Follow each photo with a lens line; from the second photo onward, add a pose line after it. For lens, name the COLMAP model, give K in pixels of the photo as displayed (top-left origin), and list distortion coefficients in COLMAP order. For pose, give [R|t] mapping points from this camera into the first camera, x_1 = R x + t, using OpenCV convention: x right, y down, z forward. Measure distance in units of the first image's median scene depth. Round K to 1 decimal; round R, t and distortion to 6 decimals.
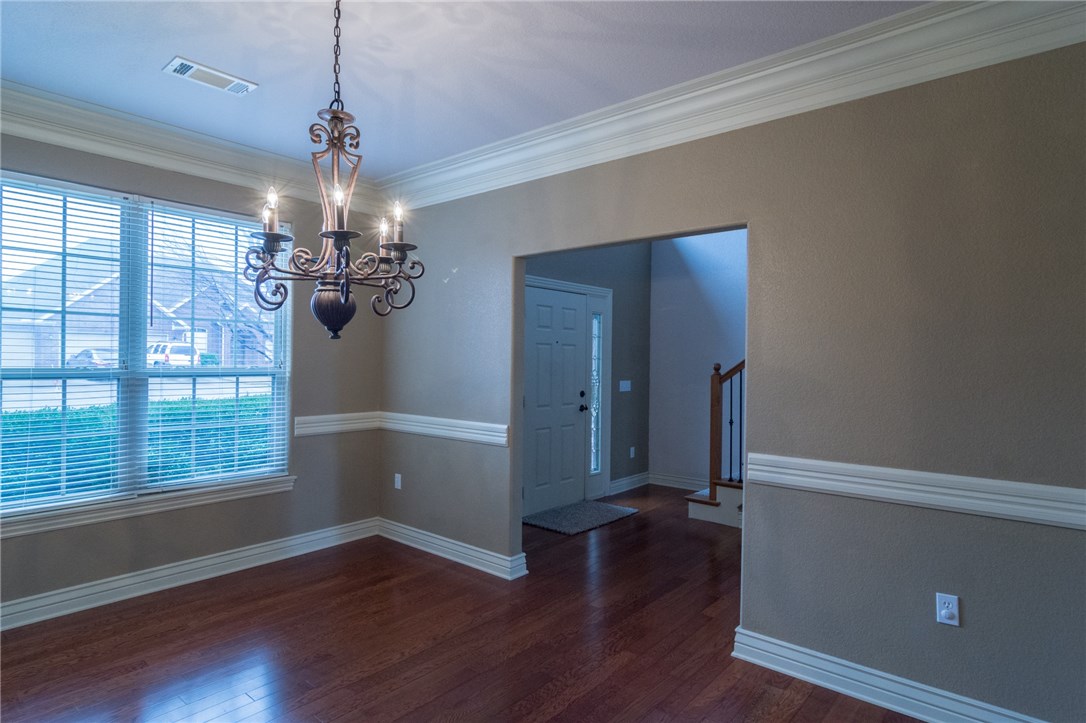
lens RADIAL K [[588.7, 0, 540.7], [0, 588.7, 378.6], [0, 0, 1]] dist [-0.000031, -0.000572]
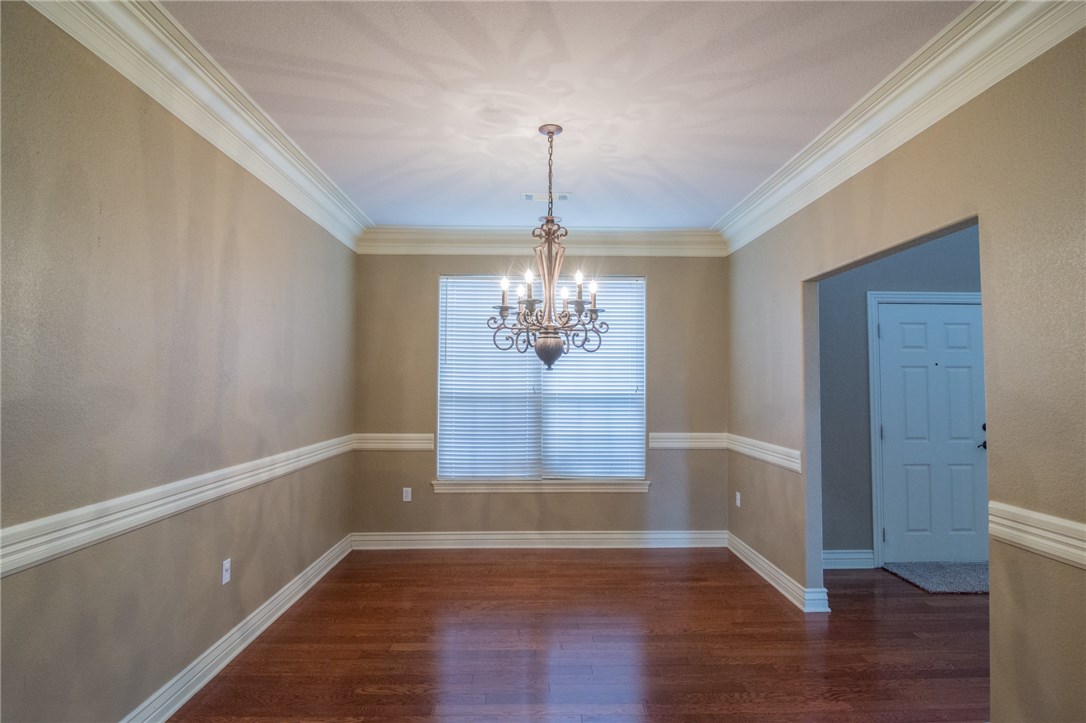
lens RADIAL K [[588.7, 0, 540.7], [0, 588.7, 378.6], [0, 0, 1]] dist [-0.000031, -0.000572]
pose [[0.662583, -0.013412, -0.748869, 0.382546], [-0.022032, 0.999058, -0.037386, 0.003648], [0.748665, 0.041271, 0.661663, 0.014172]]
